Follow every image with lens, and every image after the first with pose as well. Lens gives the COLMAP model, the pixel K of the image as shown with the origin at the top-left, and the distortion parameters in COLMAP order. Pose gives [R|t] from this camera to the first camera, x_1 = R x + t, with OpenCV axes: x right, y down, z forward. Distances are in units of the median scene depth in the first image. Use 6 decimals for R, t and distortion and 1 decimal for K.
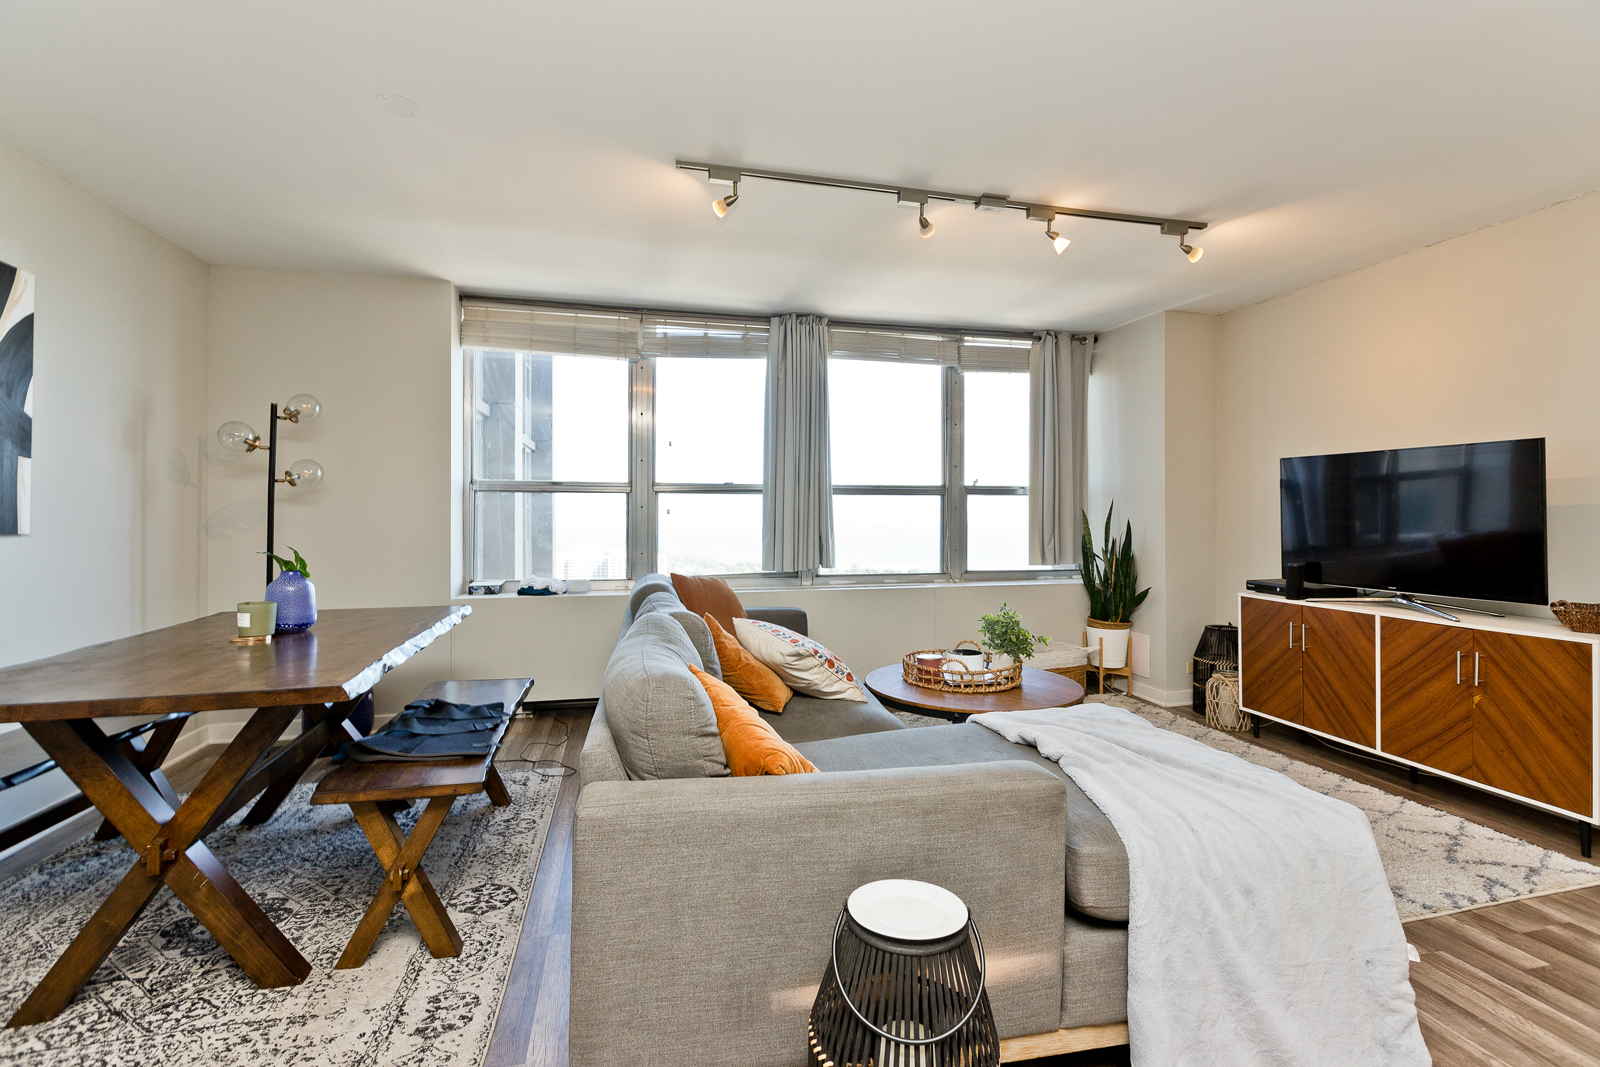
lens RADIAL K [[724.0, 0, 804.7], [0, 724.0, 516.8], [0, 0, 1]] dist [0.001990, -0.000385]
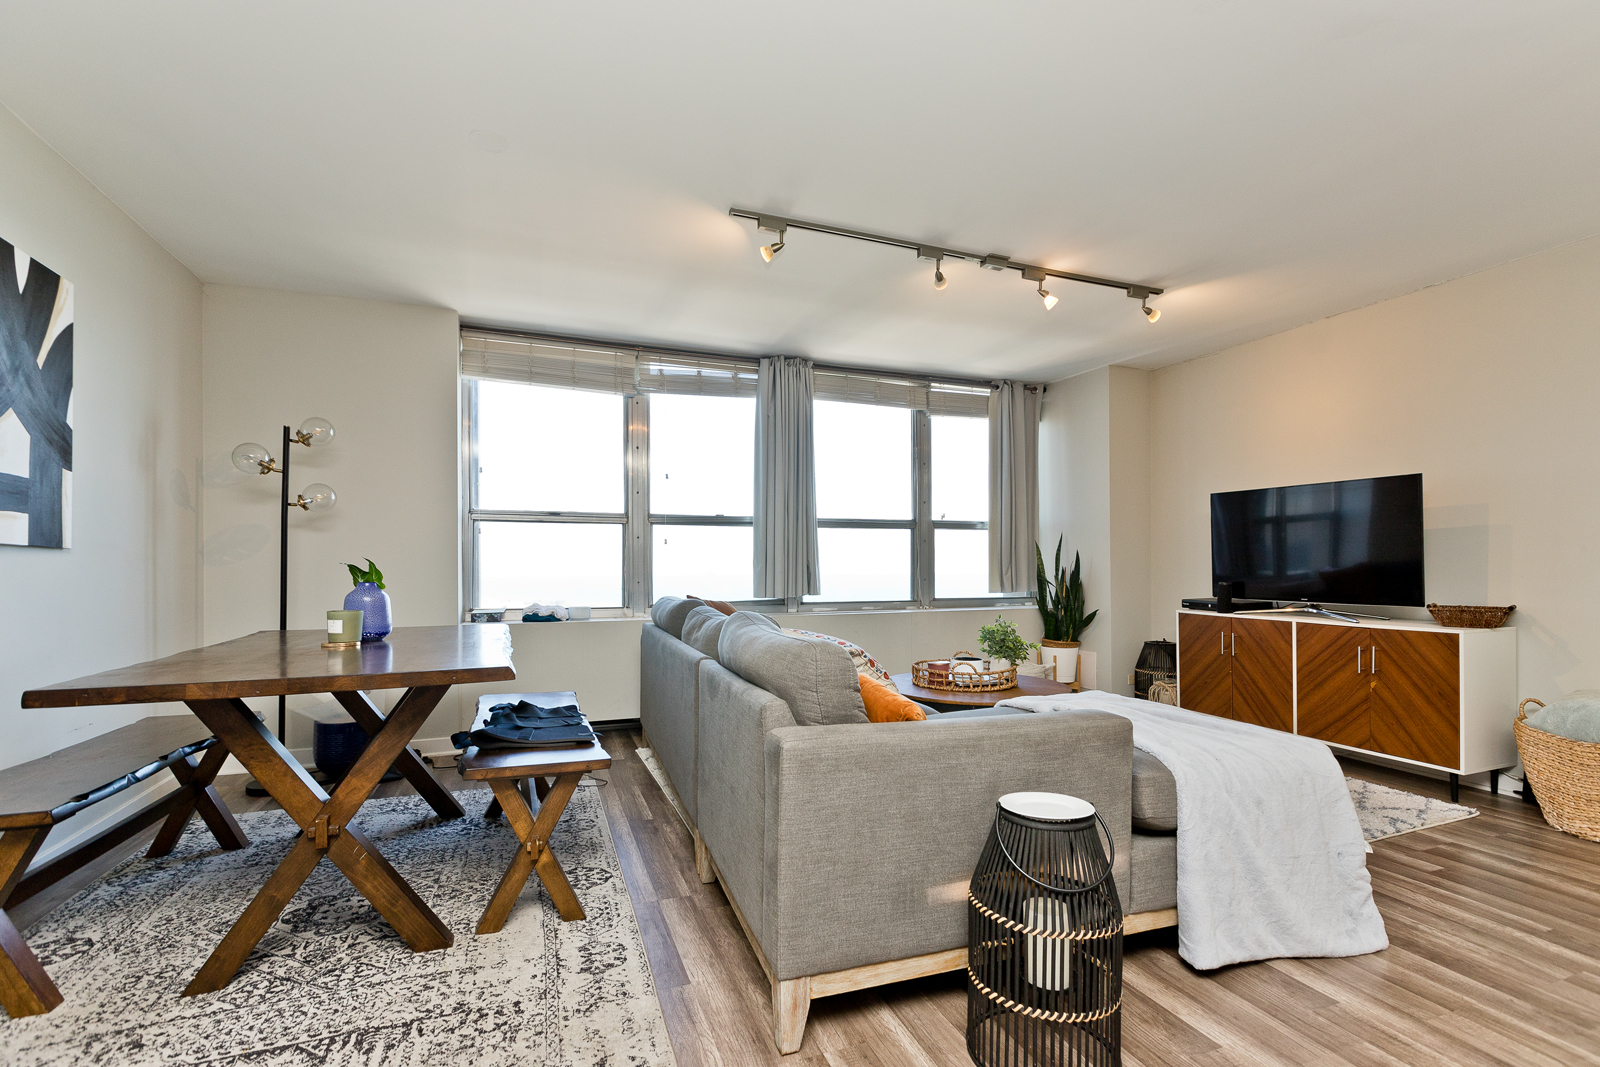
lens RADIAL K [[727.0, 0, 809.3], [0, 727.0, 567.9], [0, 0, 1]] dist [0.001846, -0.000223]
pose [[0.990686, -0.004274, 0.136101, -0.186148], [0.004316, 0.999991, -0.000018, 0.046712], [-0.136099, 0.000605, 0.990695, -0.094720]]
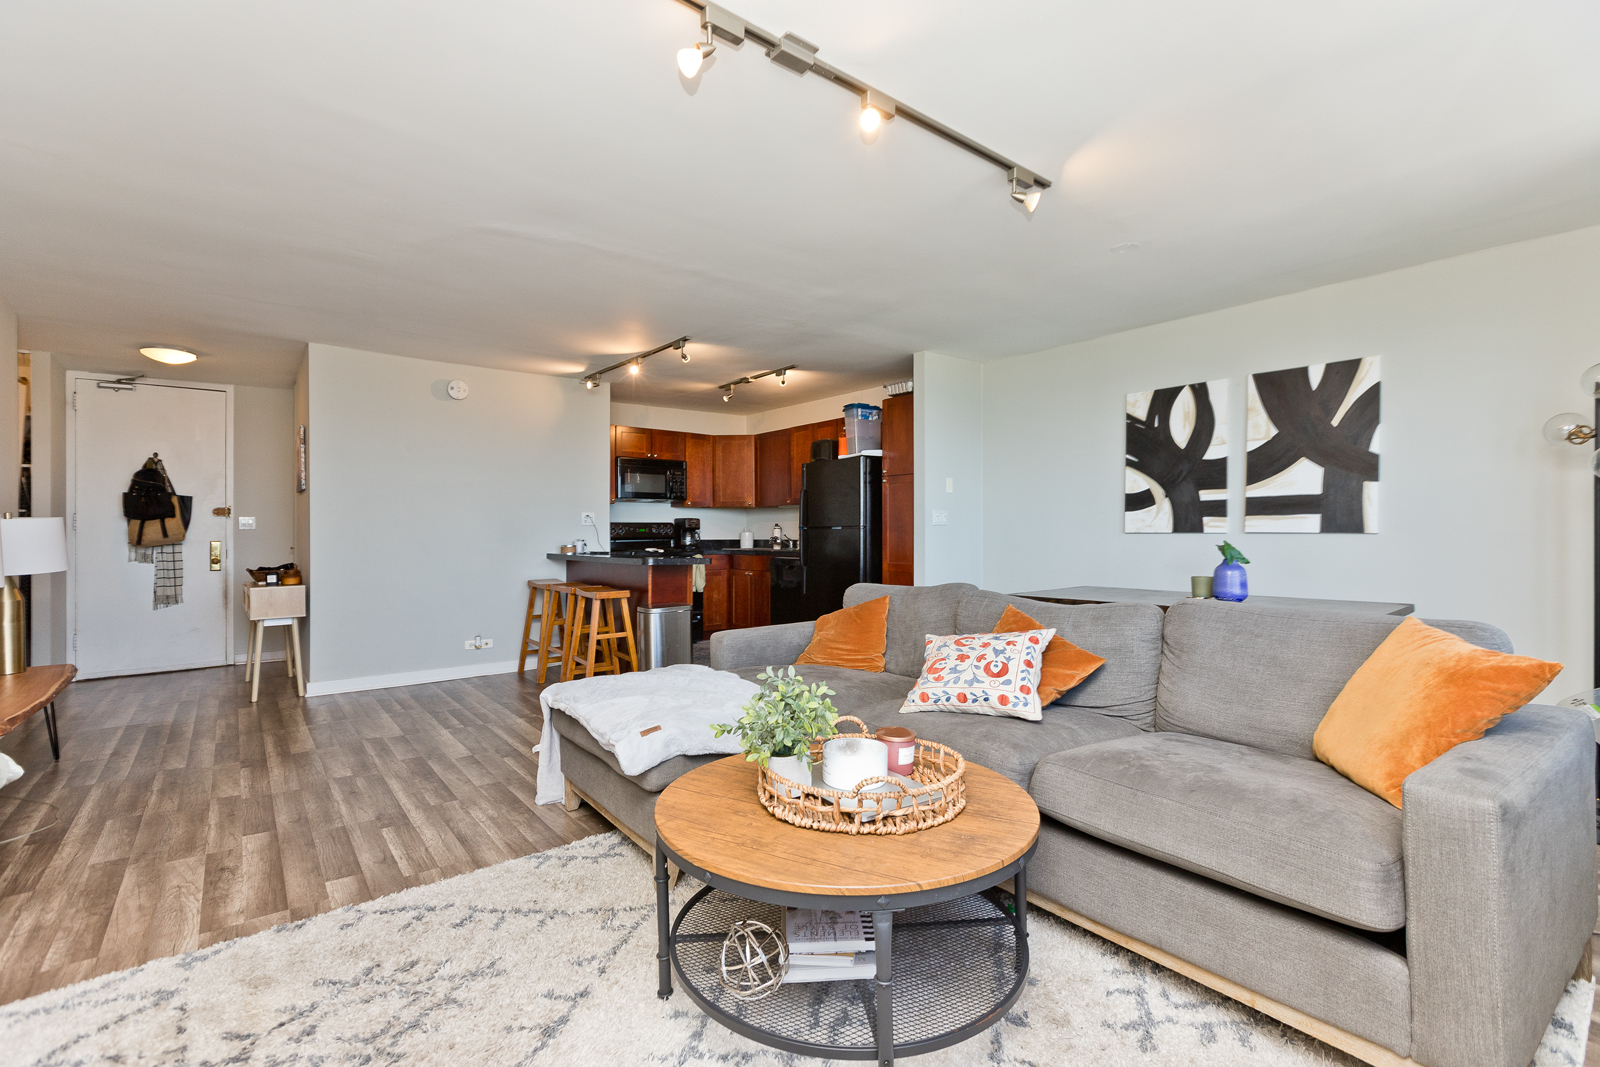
lens RADIAL K [[708.4, 0, 800.0], [0, 708.4, 533.5], [0, 0, 1]] dist [0.000067, 0.000257]
pose [[-0.913682, 0.004604, -0.406404, 0.507252], [0.003368, 0.999987, 0.003757, 0.013141], [0.406416, 0.002064, -0.913686, 1.591987]]
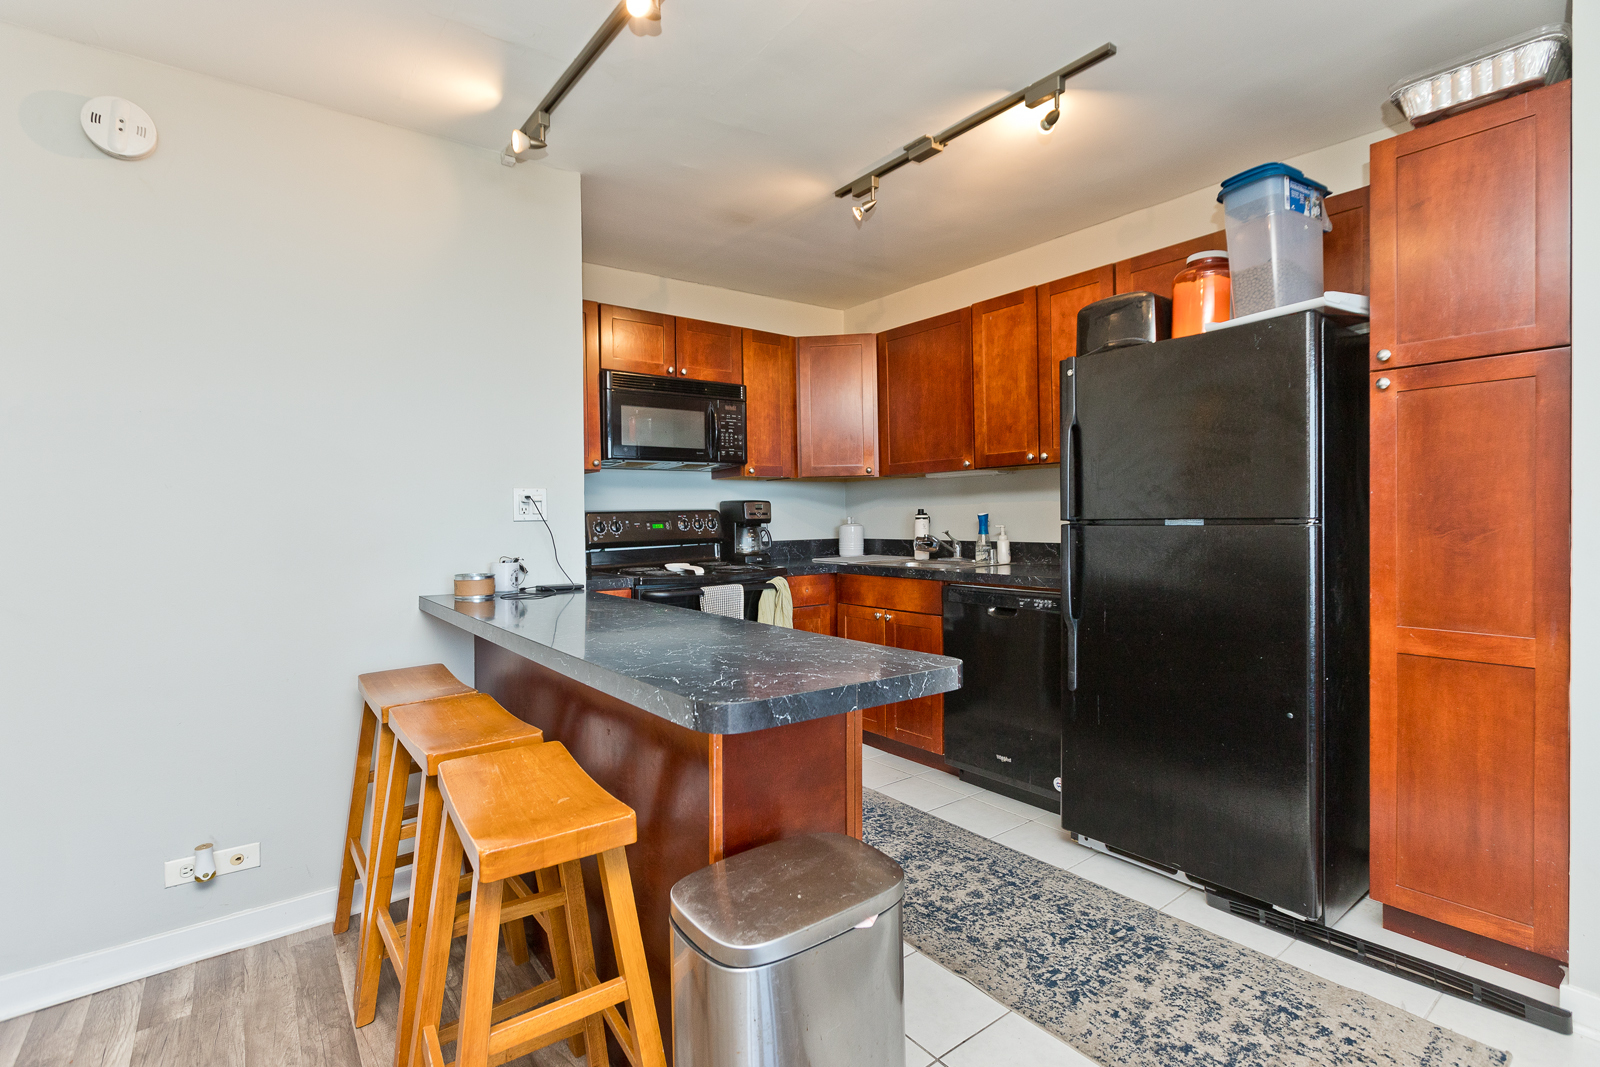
lens RADIAL K [[737.0, 0, 792.8], [0, 737.0, 525.8], [0, 0, 1]] dist [-0.000103, -0.000658]
pose [[-0.922546, 0.020864, -0.385323, 0.274512], [0.015170, 0.999726, 0.017812, -0.010806], [0.385589, 0.010588, -0.922610, 0.337454]]
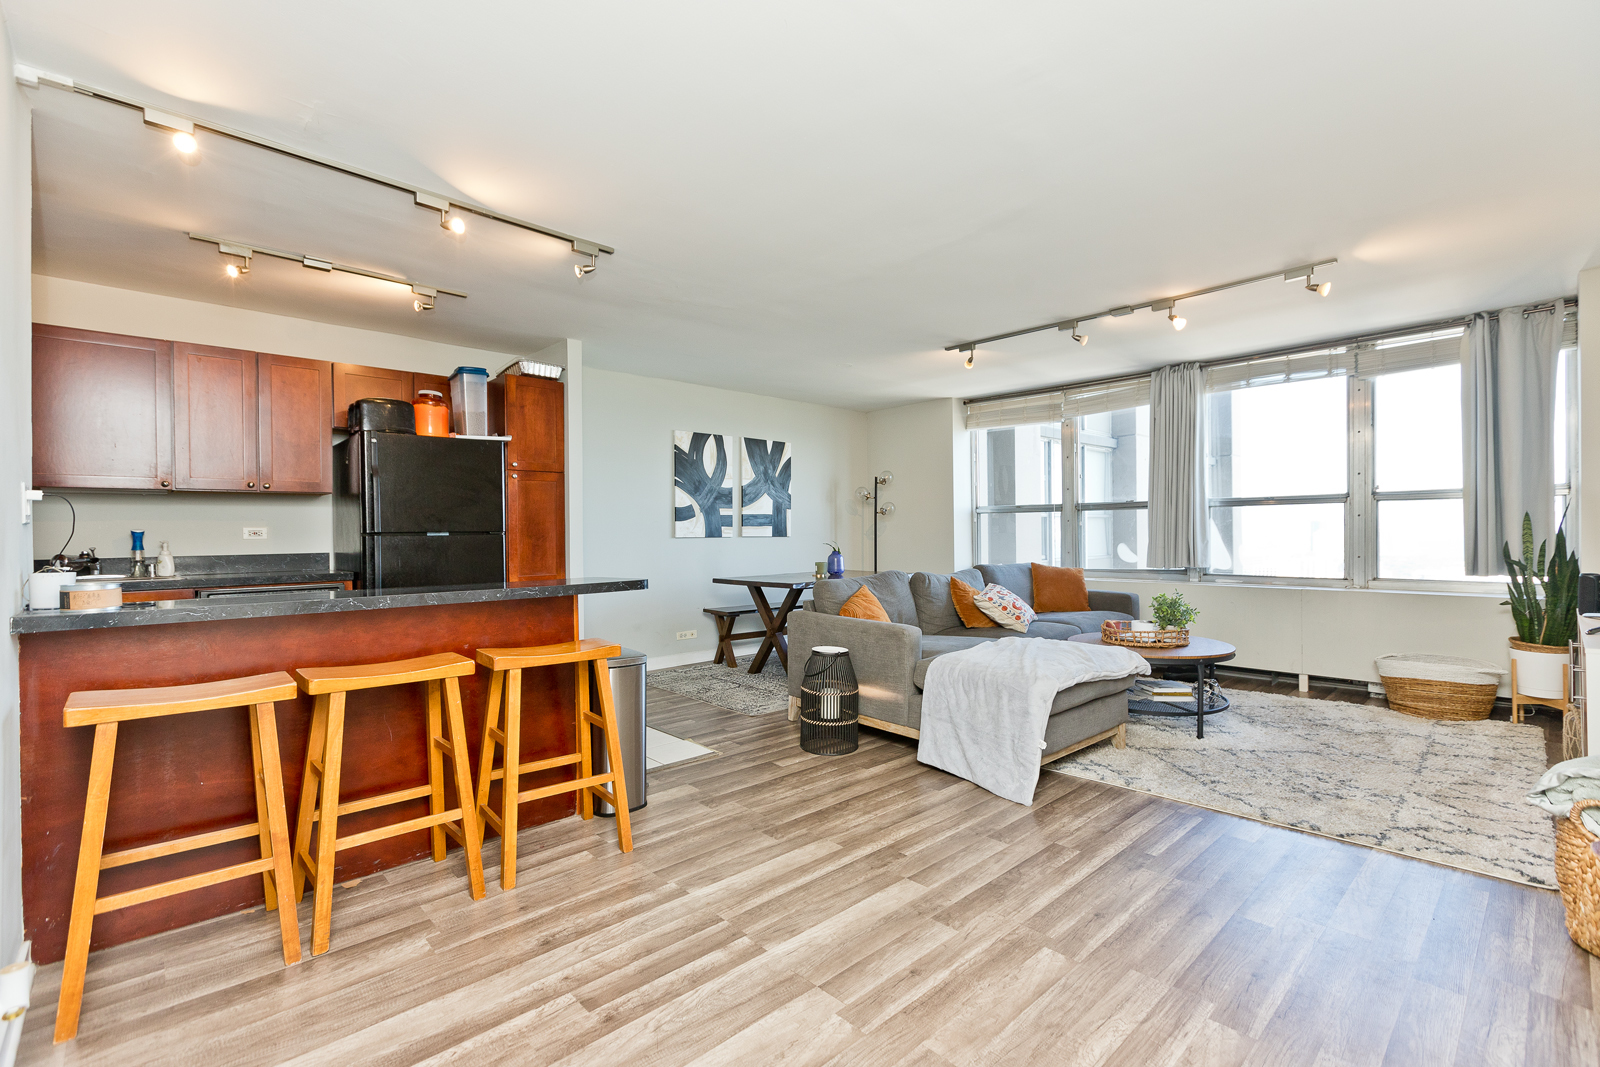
lens RADIAL K [[737.0, 0, 792.8], [0, 737.0, 525.8], [0, 0, 1]] dist [-0.000103, -0.000658]
pose [[0.481016, -0.014717, -0.876588, 1.208845], [0.009574, 0.999888, -0.011533, 0.012360], [0.876660, -0.002844, 0.481103, -0.296710]]
